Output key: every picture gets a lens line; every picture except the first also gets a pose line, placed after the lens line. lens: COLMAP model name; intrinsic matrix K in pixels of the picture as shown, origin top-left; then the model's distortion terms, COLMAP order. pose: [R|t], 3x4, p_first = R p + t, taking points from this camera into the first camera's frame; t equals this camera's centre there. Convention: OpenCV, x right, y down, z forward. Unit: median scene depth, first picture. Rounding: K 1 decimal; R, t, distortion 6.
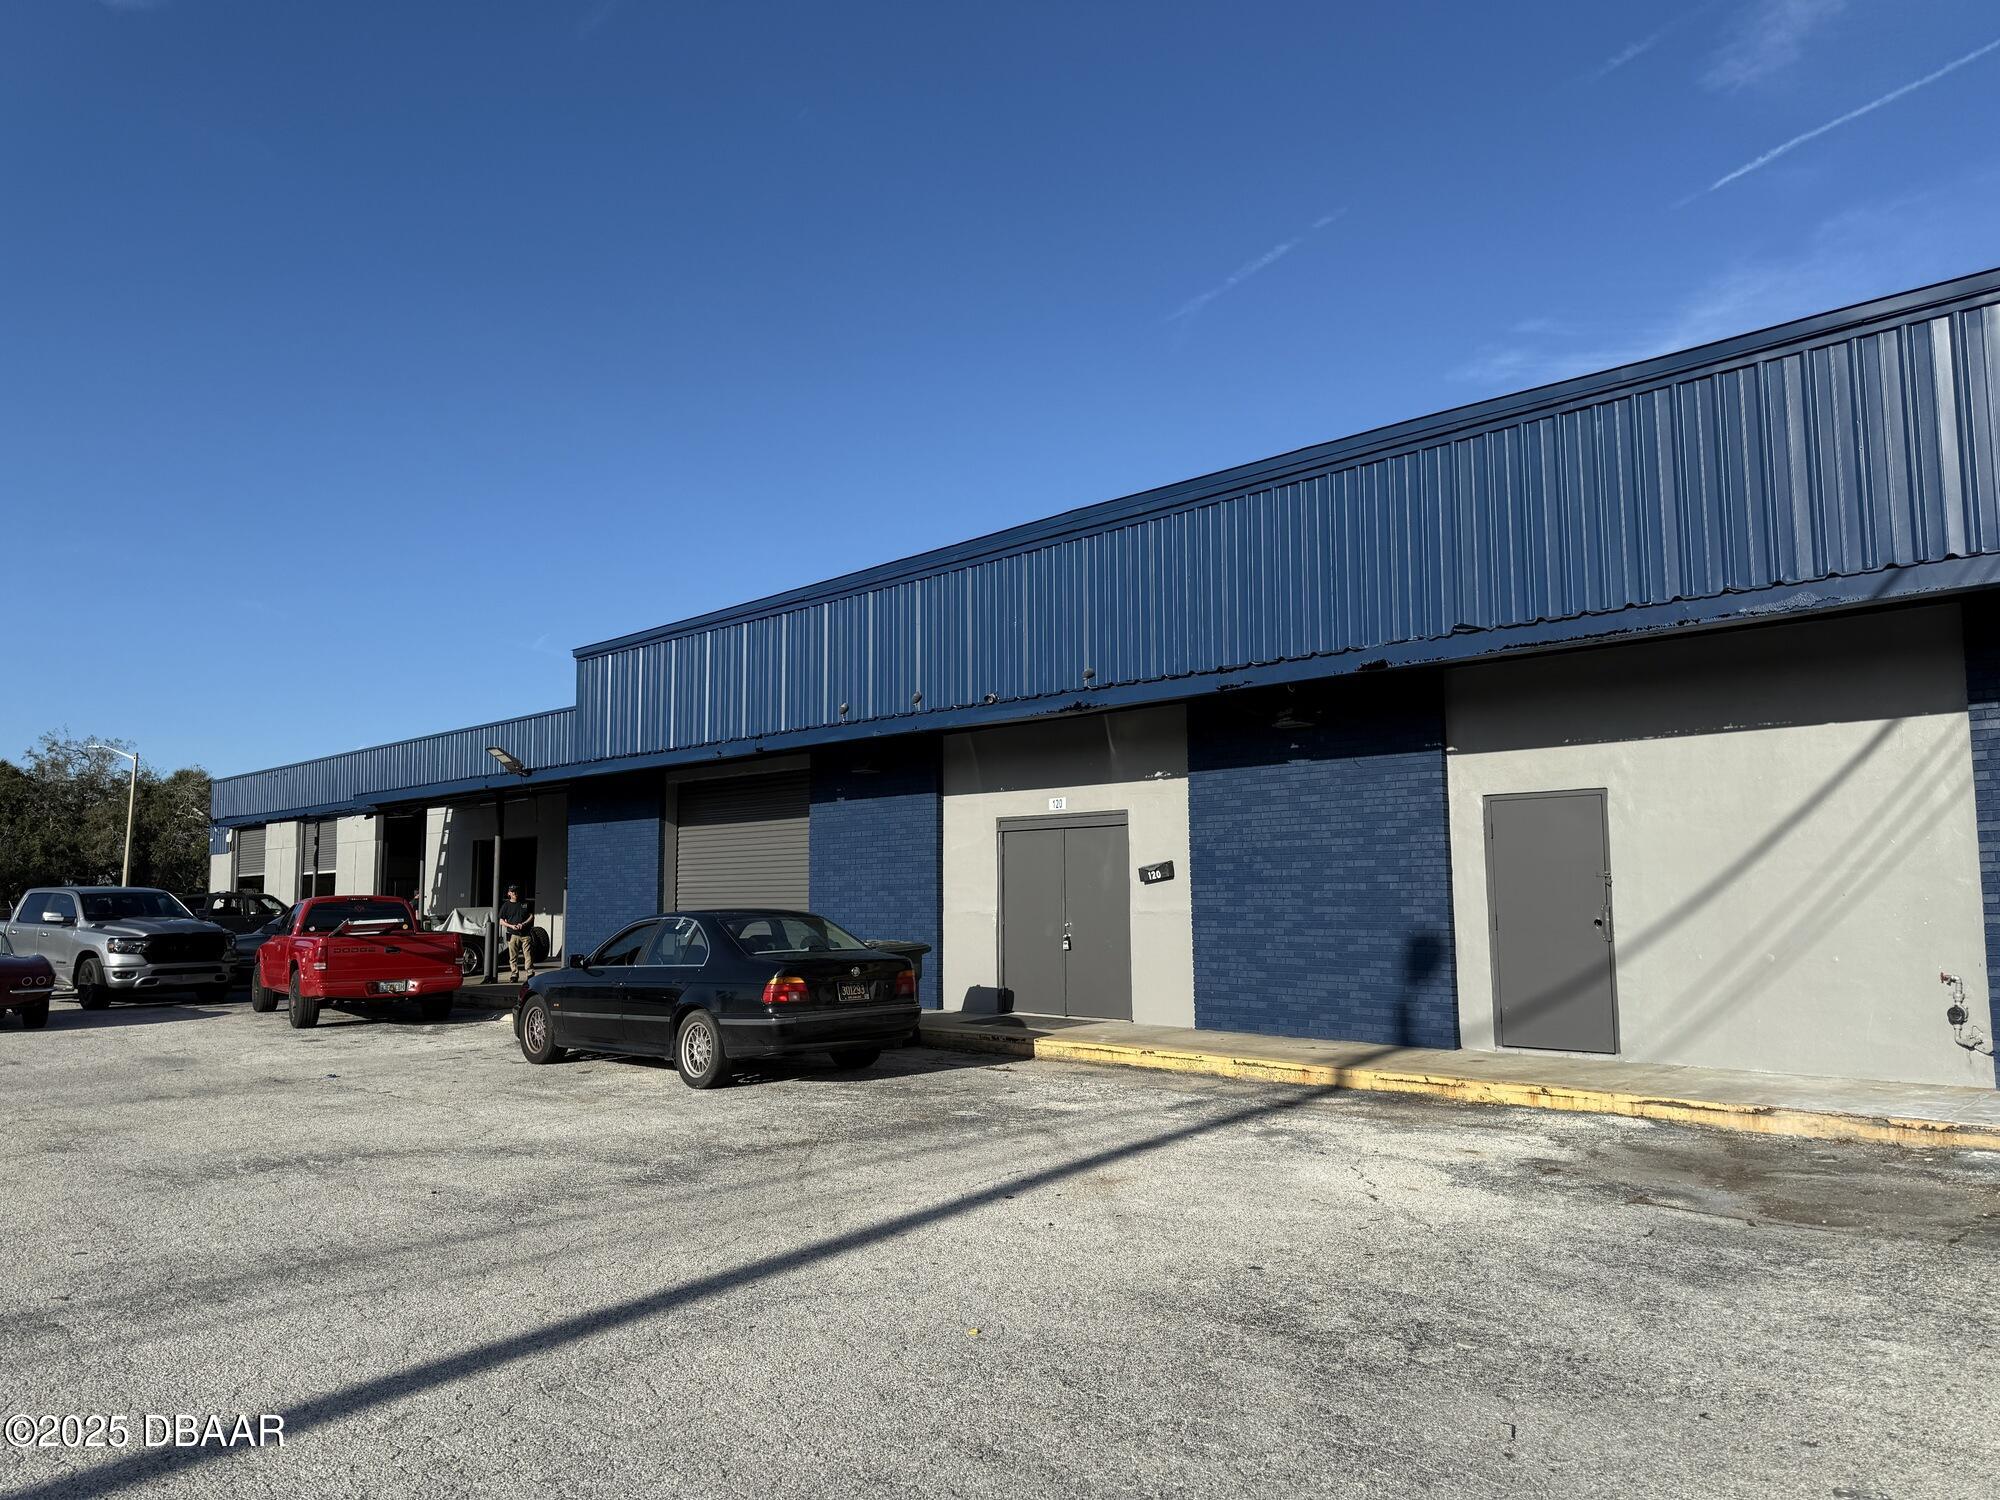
lens RADIAL K [[1377.6, 0, 1000.0], [0, 1377.6, 750.0], [0, 0, 1]] dist [0.029655, 0.001058]
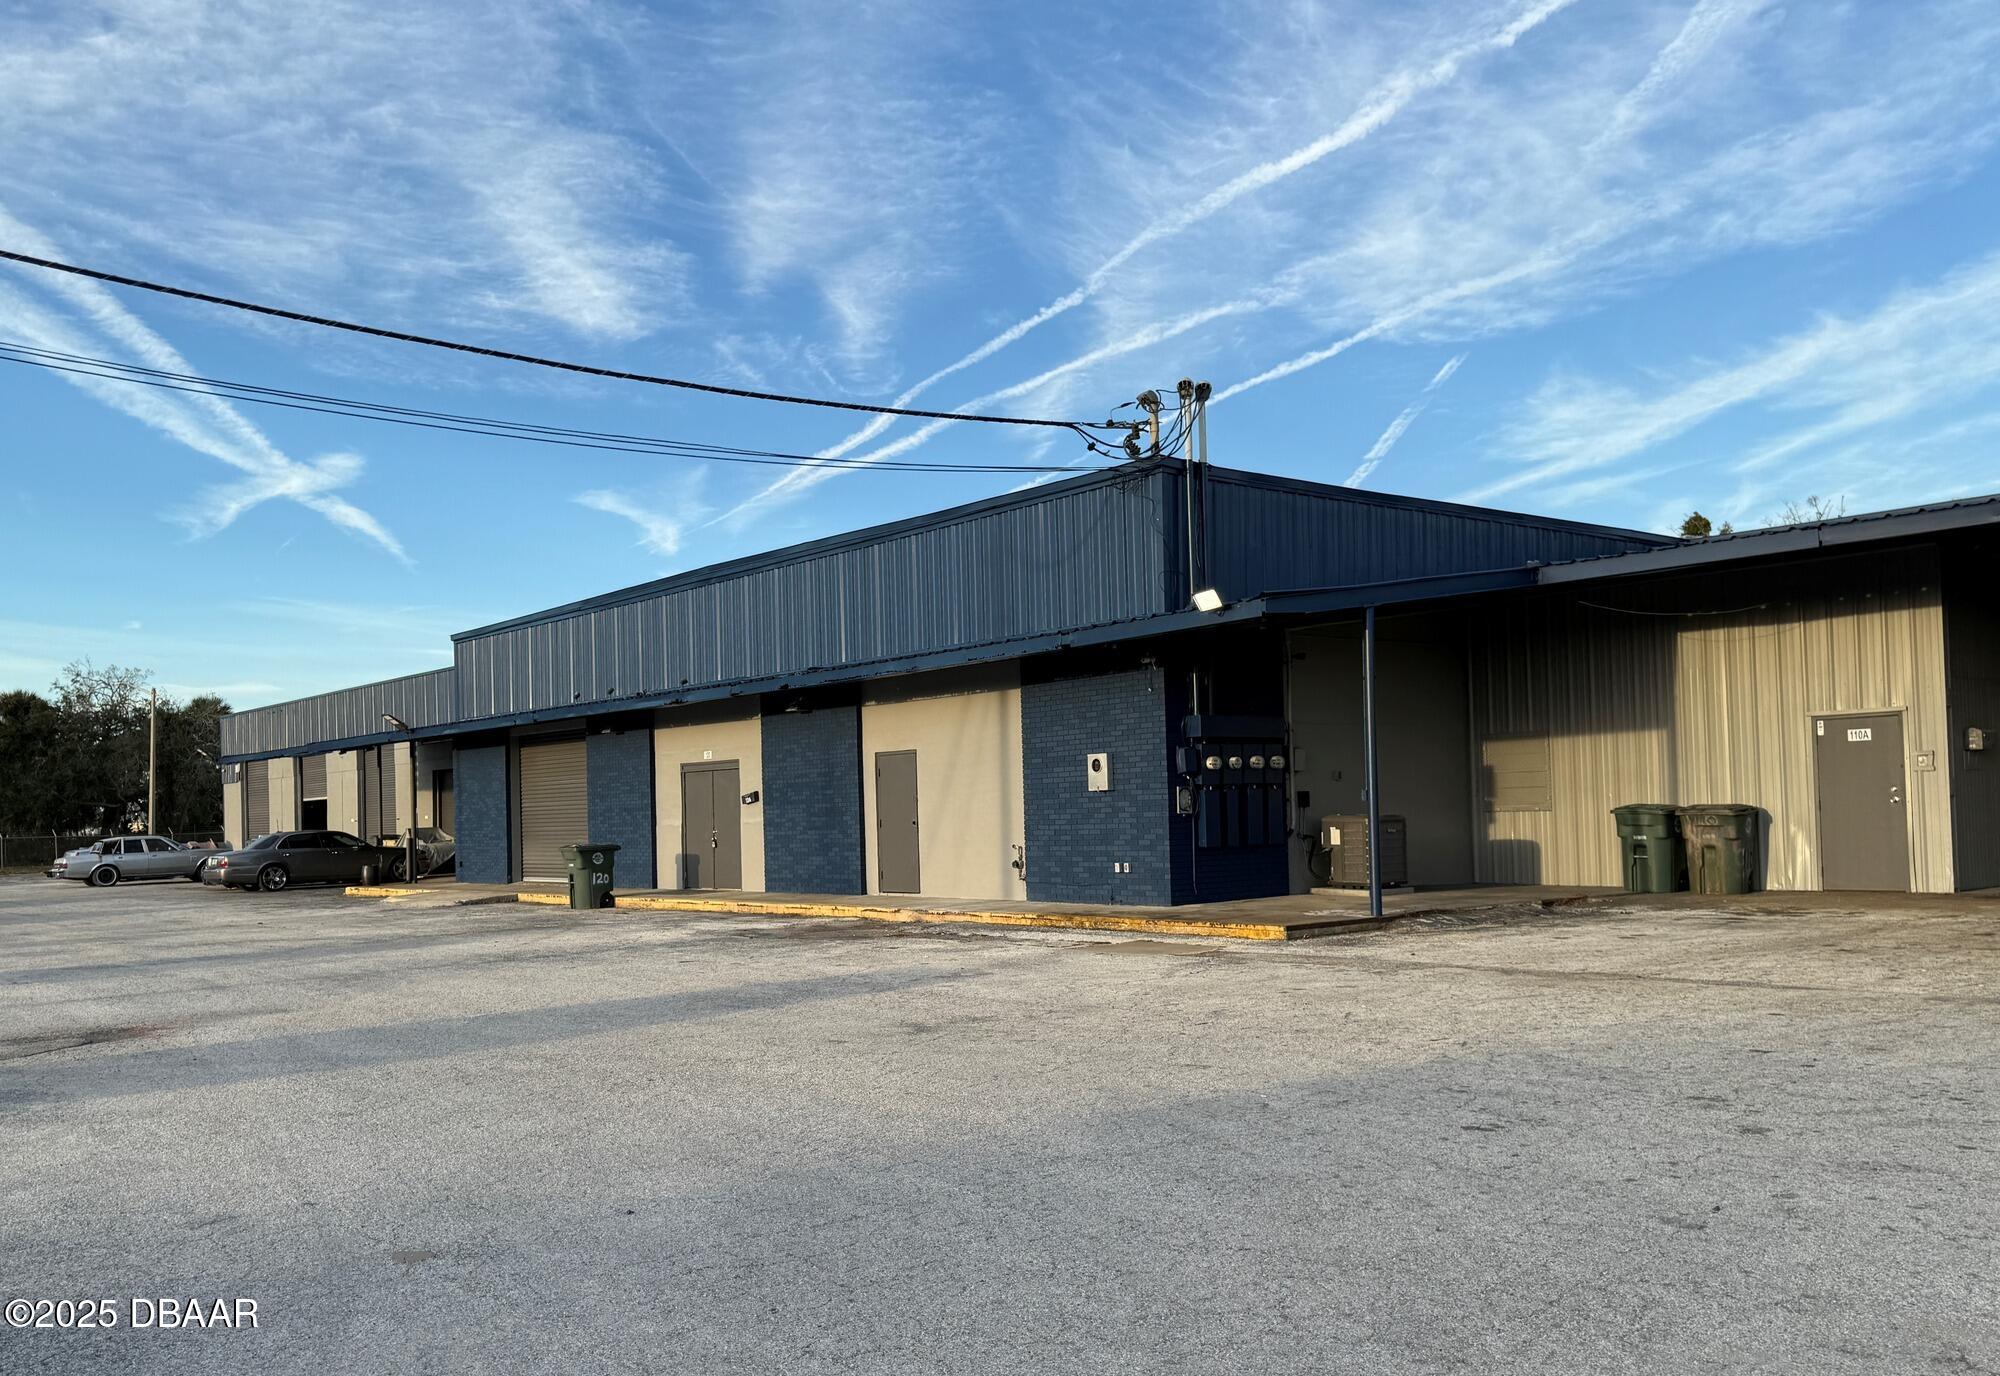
lens RADIAL K [[1582.6, 0, 1000.0], [0, 1582.6, 688.0], [0, 0, 1]] dist [0.001381, -0.000726]
pose [[0.997125, -0.035217, -0.067096, 0.319636], [0.037681, 0.998648, 0.035822, -0.056760], [0.065744, -0.038247, 0.997103, -0.489322]]
